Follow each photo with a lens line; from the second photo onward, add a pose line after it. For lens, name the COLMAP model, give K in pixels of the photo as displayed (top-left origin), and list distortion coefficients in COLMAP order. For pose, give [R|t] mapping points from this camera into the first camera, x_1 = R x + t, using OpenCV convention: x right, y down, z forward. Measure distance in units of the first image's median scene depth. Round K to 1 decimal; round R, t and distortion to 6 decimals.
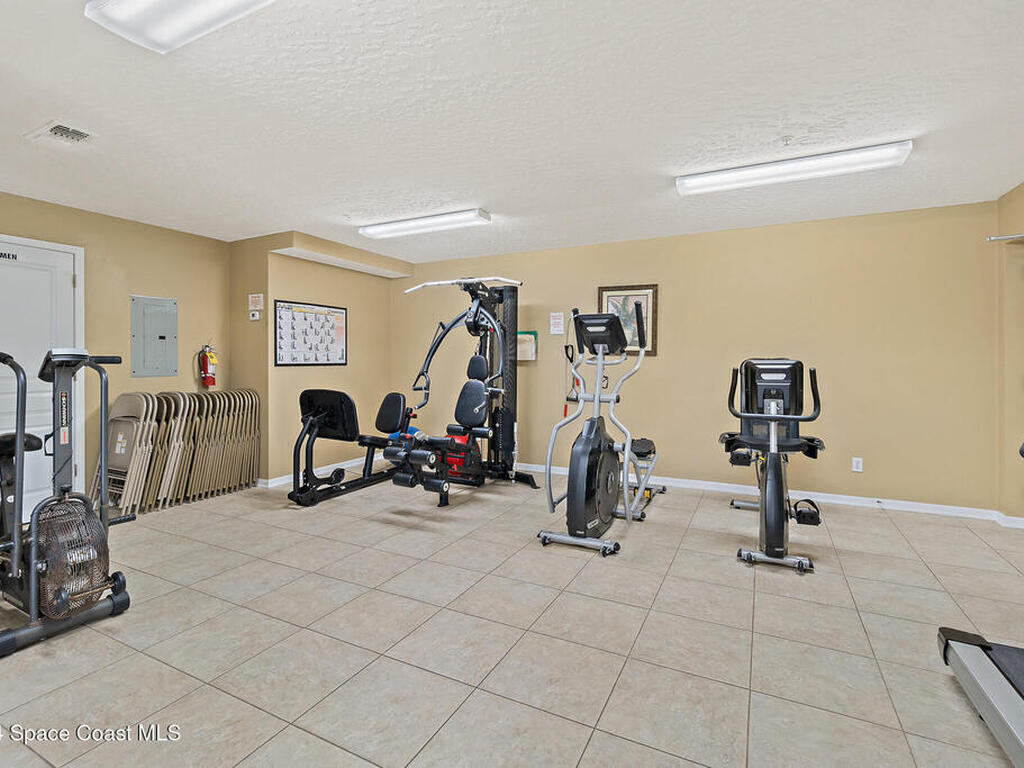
lens RADIAL K [[512.9, 0, 489.5], [0, 512.9, 359.2], [0, 0, 1]] dist [-0.007313, 0.001427]
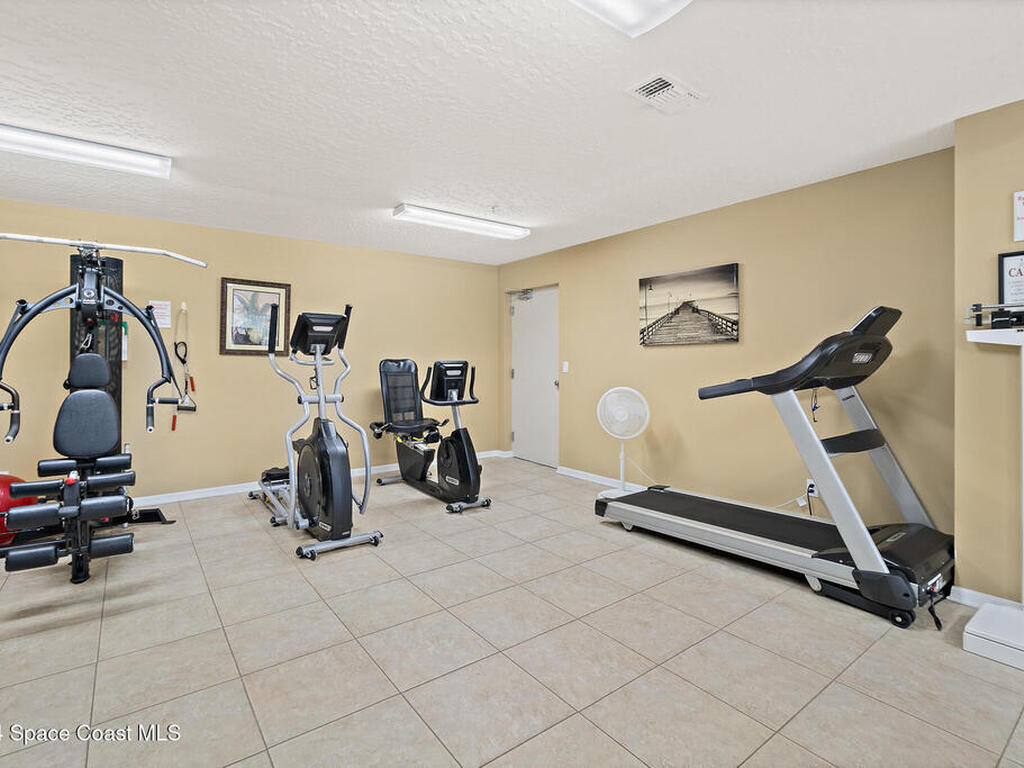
lens RADIAL K [[512.9, 0, 508.8], [0, 512.9, 360.8], [0, 0, 1]] dist [-0.007313, 0.001427]
pose [[0.421223, 0.000939, 0.906956, -0.588655], [-0.001128, 0.999999, -0.000512, 0.003249], [-0.906956, -0.000807, 0.421224, 0.290399]]
